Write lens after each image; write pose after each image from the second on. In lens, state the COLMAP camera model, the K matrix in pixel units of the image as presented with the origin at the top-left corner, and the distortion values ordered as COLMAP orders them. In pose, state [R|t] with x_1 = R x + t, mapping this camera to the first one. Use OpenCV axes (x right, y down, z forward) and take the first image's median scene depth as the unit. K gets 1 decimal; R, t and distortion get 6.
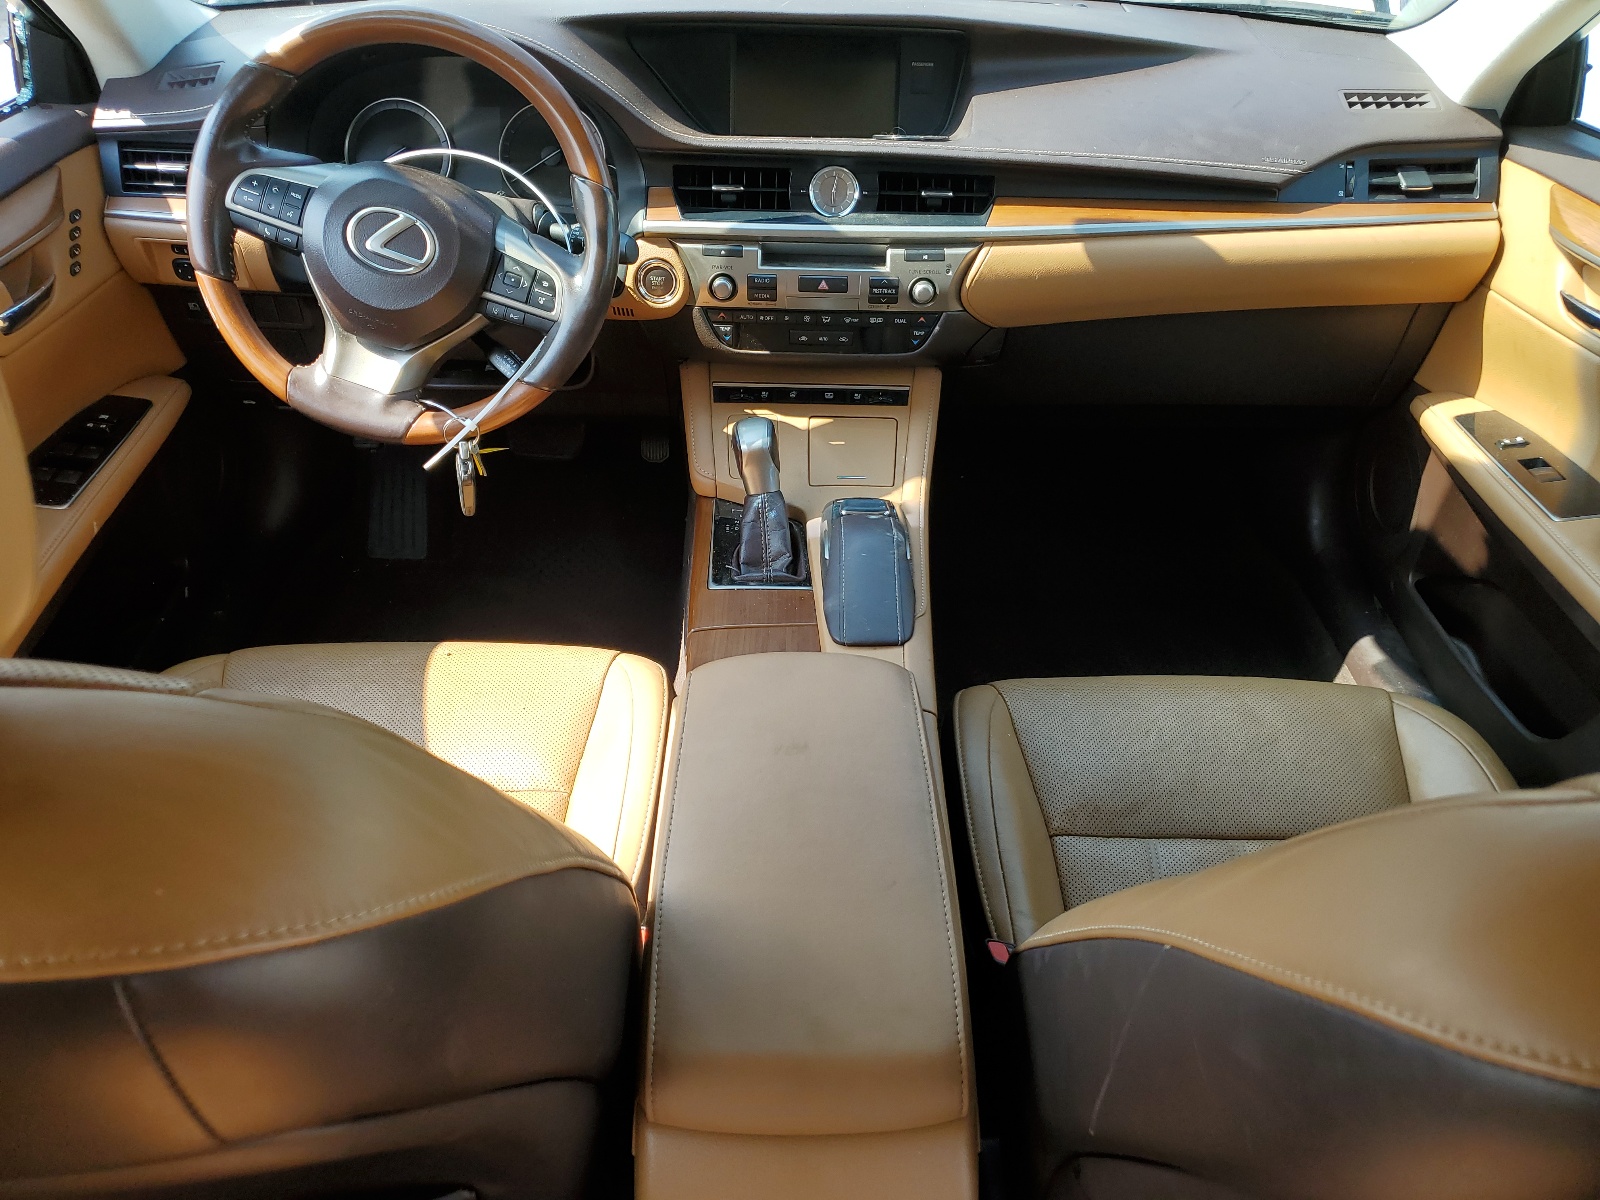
lens RADIAL K [[1207.1, 0, 800.0], [0, 1207.1, 600.0], [0, 0, 1]] dist [0.000076, 0.002853]
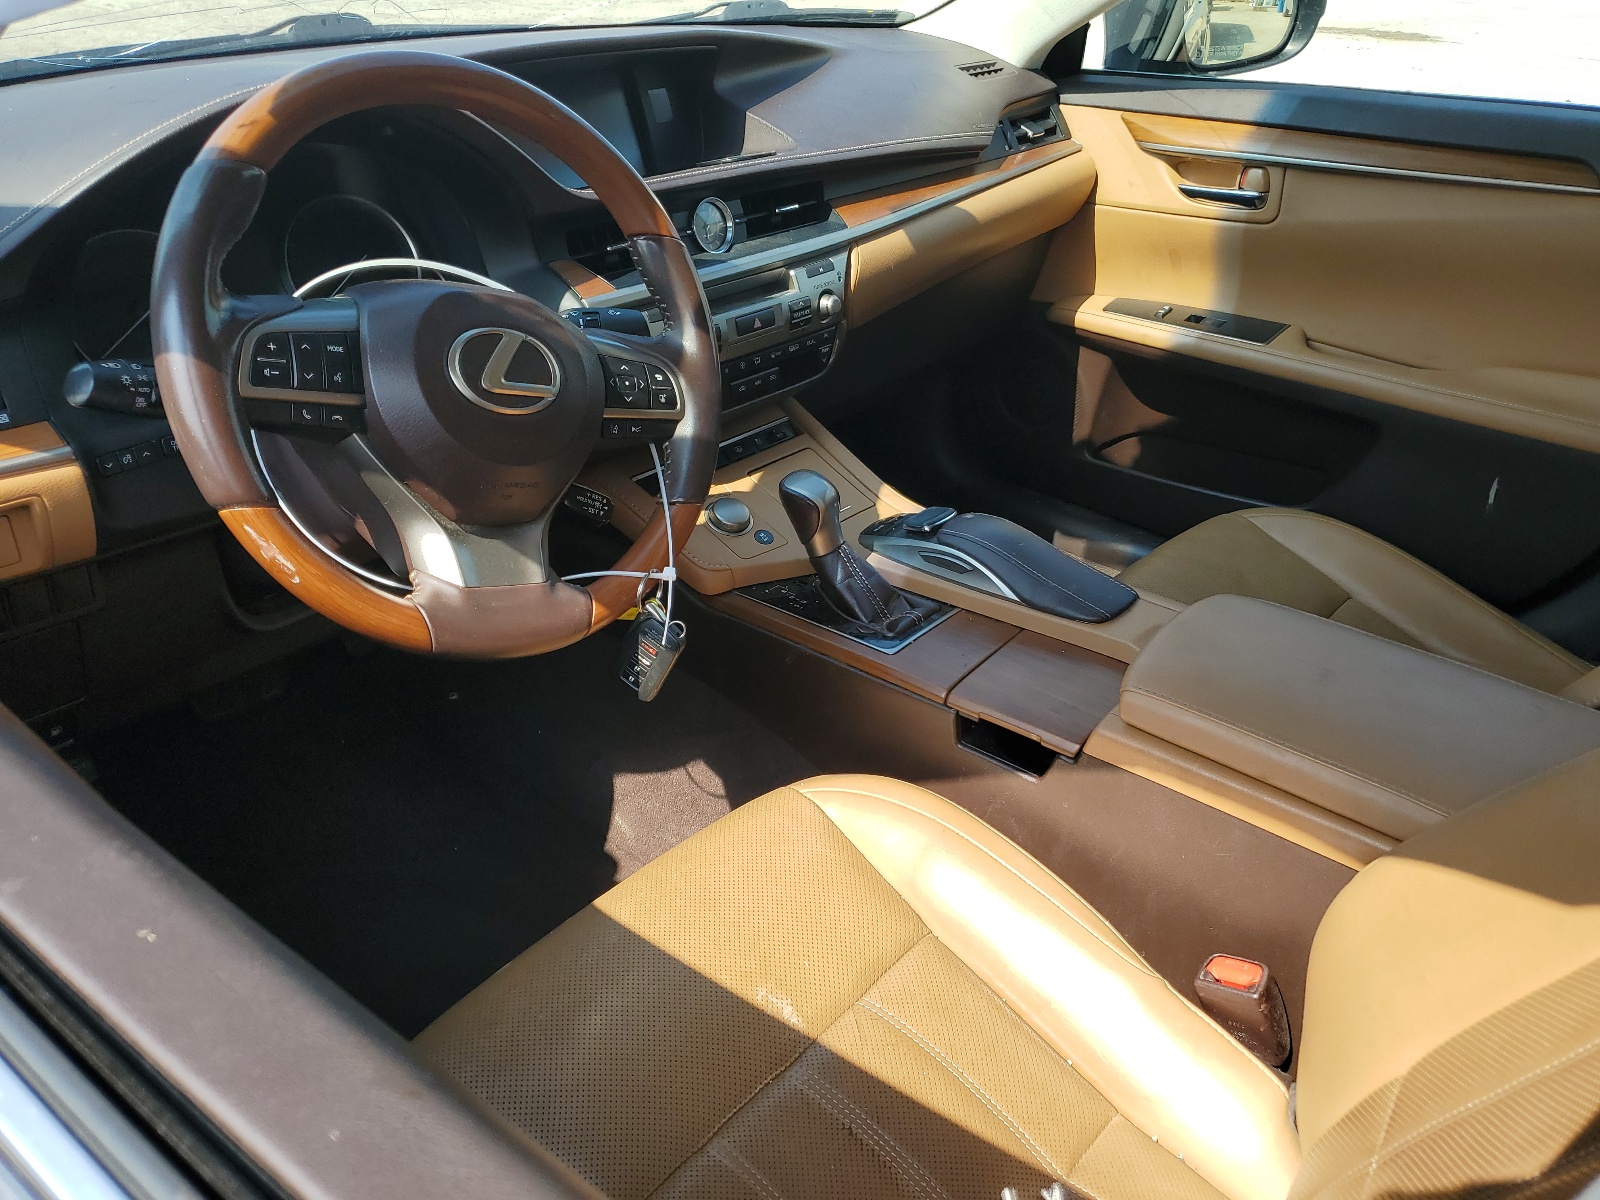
lens RADIAL K [[1216.0, 0, 800.0], [0, 1216.0, 600.0], [0, 0, 1]] dist [0.002968, 0.000879]
pose [[0.673200, -0.384529, 0.631617, -0.607795], [0.427132, 0.899462, 0.092341, -0.142967], [-0.603623, 0.207620, 0.769762, 0.318858]]
